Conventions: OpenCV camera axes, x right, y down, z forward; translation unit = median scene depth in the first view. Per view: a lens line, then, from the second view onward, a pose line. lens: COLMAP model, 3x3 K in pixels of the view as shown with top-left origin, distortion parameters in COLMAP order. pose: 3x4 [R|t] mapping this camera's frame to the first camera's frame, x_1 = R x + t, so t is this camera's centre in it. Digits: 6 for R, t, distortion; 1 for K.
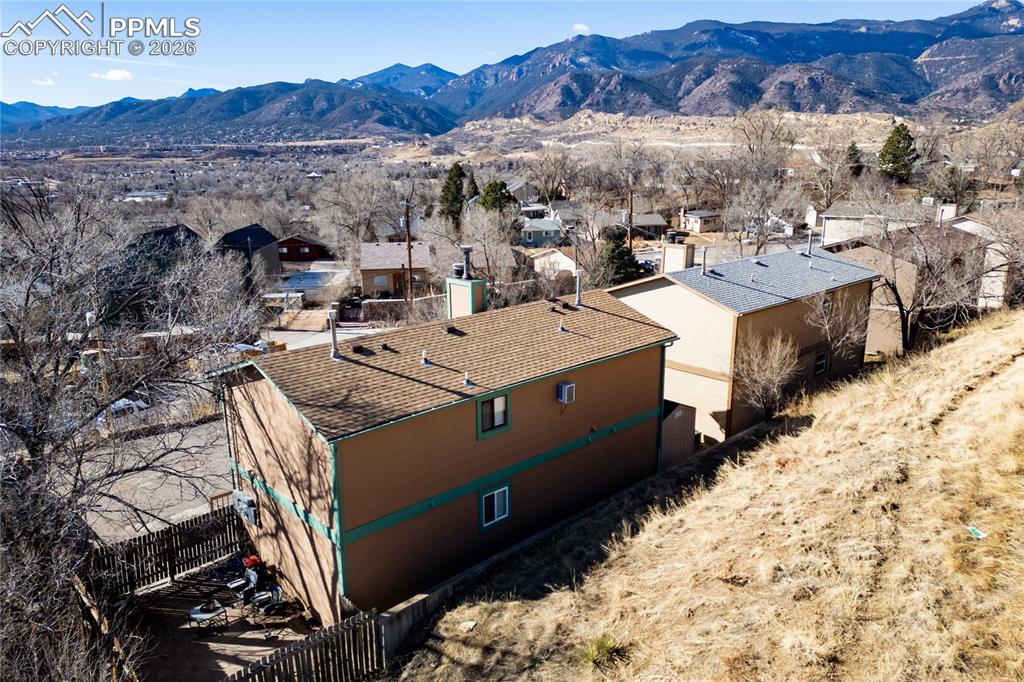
lens RADIAL K [[715.5, 0, 513.8], [0, 715.5, 358.4], [0, 0, 1]] dist [0.086298, -0.002385]
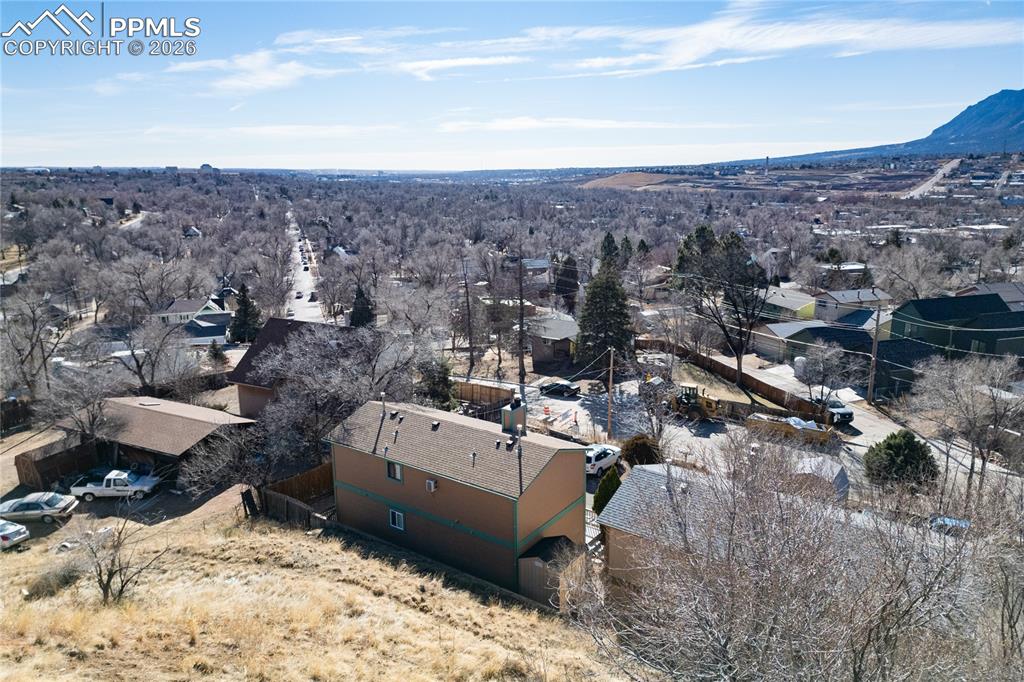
lens RADIAL K [[715.5, 0, 513.8], [0, 715.5, 358.4], [0, 0, 1]] dist [0.086298, -0.002385]
pose [[0.196719, 0.267658, -0.943218, 1.743028], [-0.253718, 0.943145, 0.214721, -0.690096], [0.947063, 0.197072, 0.253444, 0.755186]]
